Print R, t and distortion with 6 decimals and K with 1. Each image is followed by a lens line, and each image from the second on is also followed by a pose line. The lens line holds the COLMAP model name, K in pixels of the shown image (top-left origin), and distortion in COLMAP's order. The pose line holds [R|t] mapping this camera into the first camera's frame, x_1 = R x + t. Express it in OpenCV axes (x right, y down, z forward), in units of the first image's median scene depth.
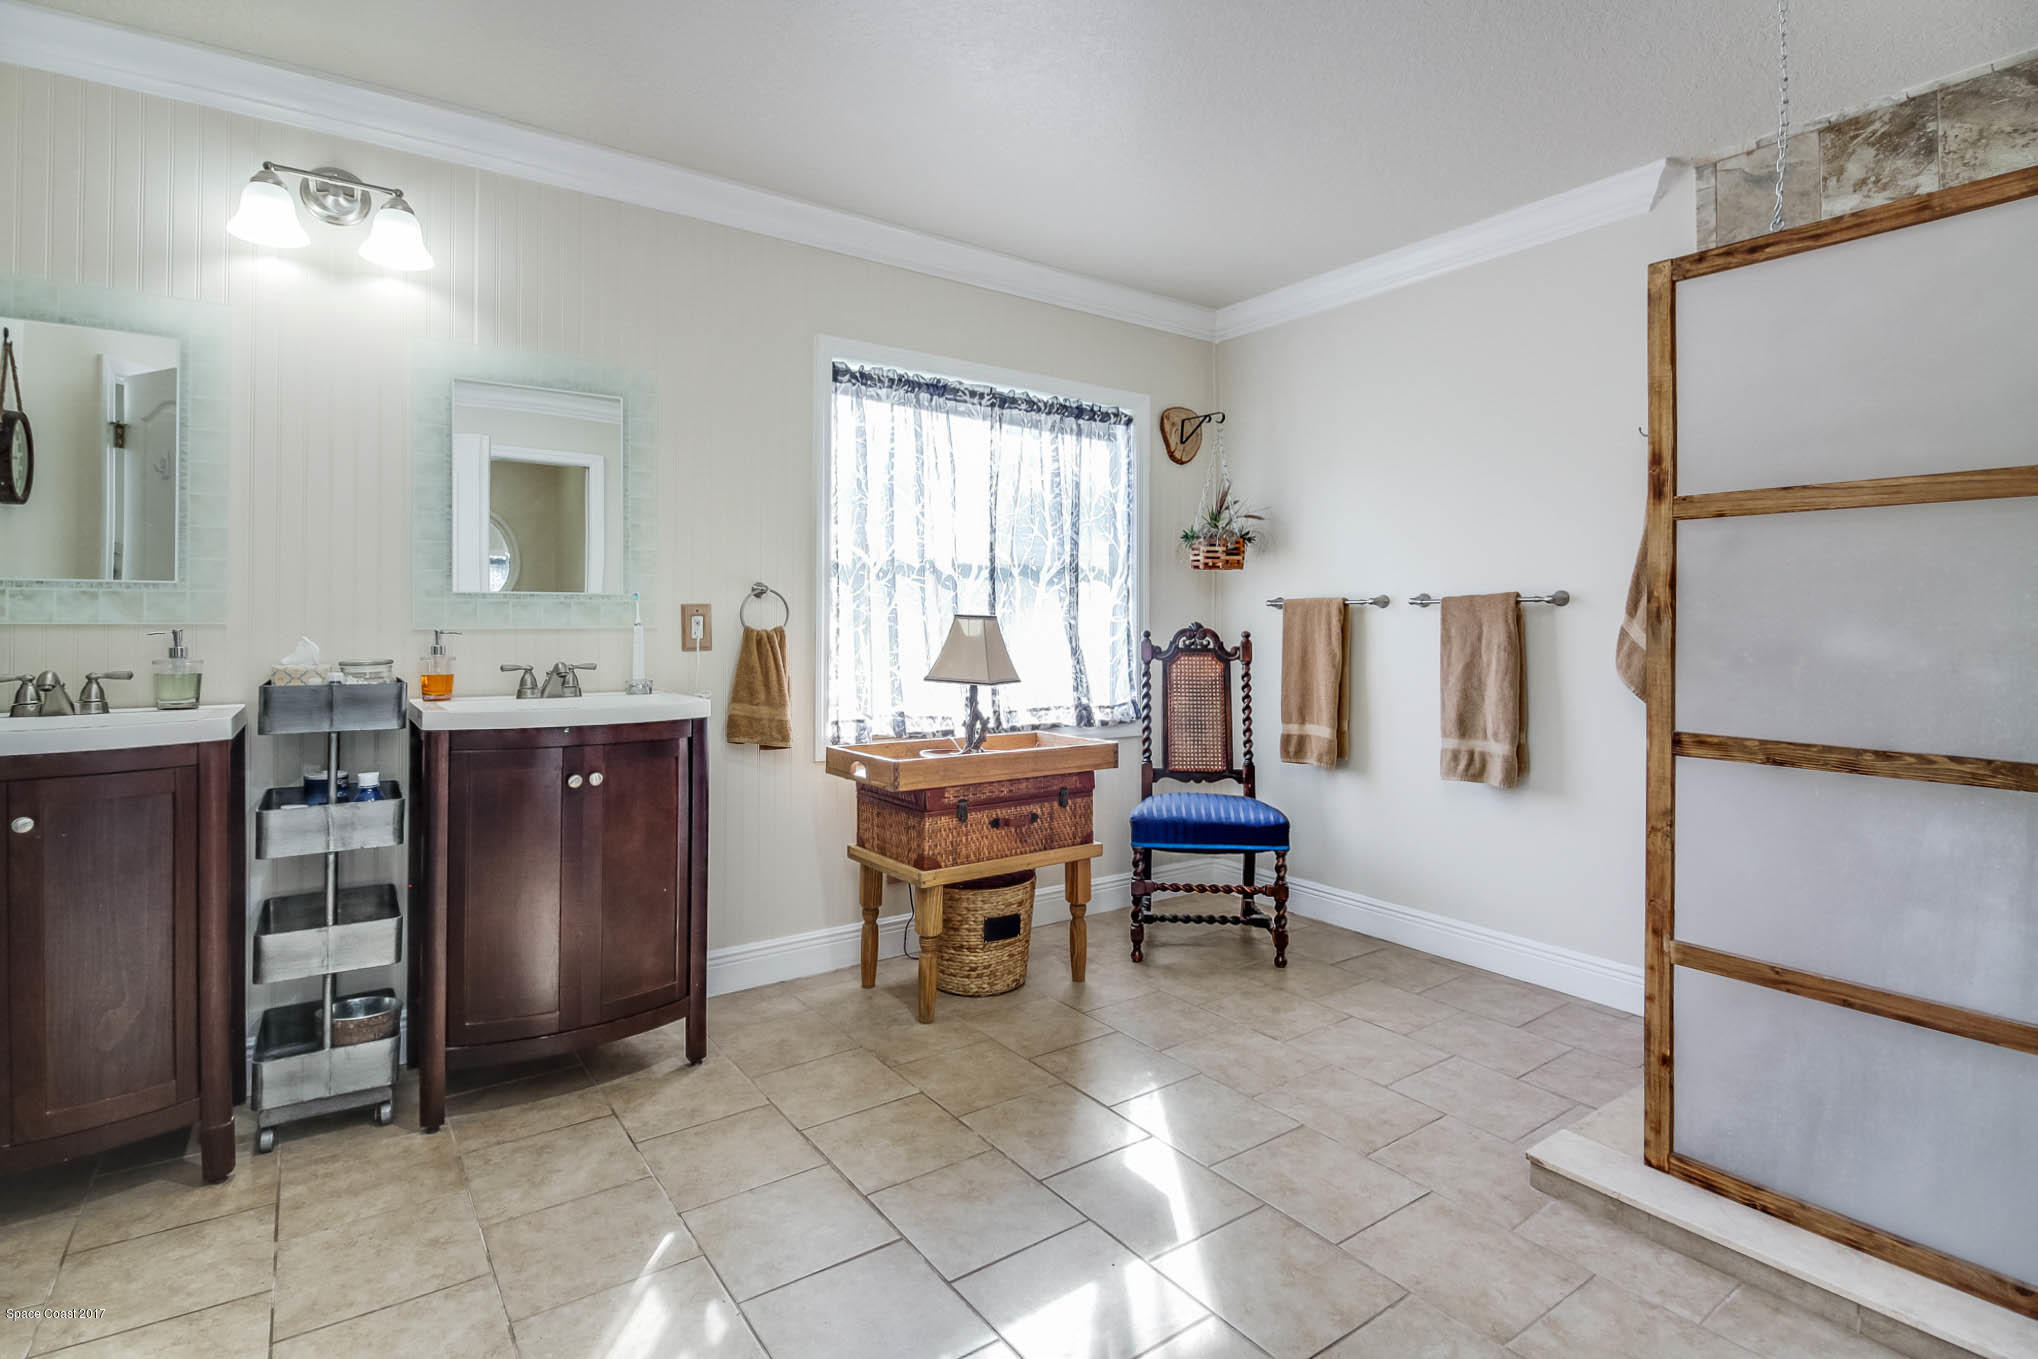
lens RADIAL K [[992.6, 0, 1018.2], [0, 992.6, 658.2], [0, 0, 1]] dist [-0.002356, -0.008487]
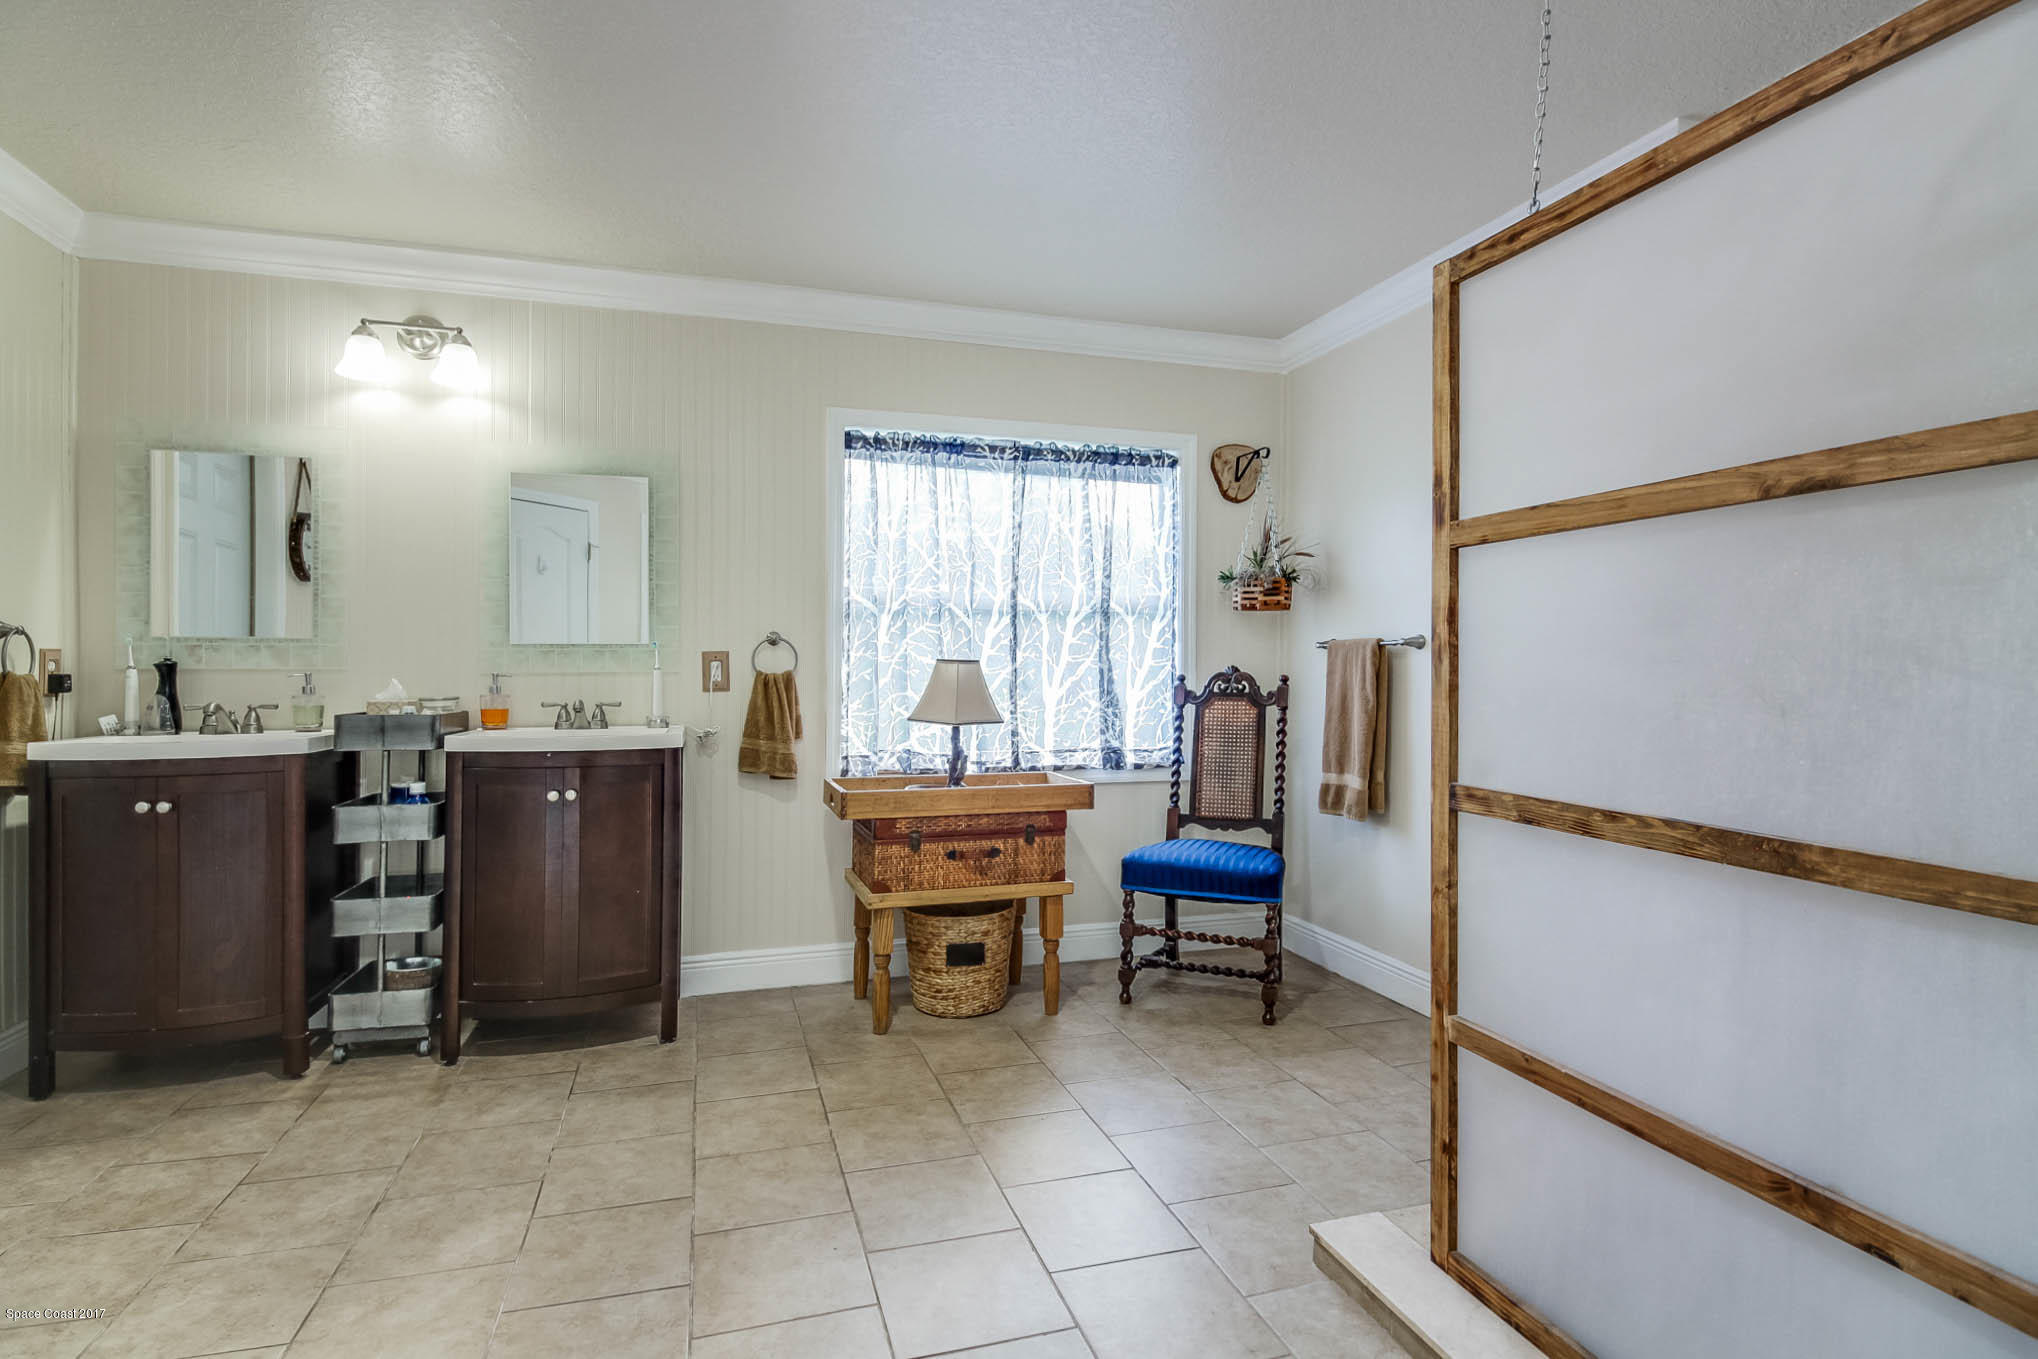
lens RADIAL K [[996.3, 0, 1016.7], [0, 996.3, 706.8], [0, 0, 1]] dist [0.000663, -0.008865]
pose [[0.947961, 0.009532, -0.318243, 0.381110], [-0.008780, 0.999954, 0.003798, 0.003037], [0.318265, -0.000806, 0.948002, 0.010173]]
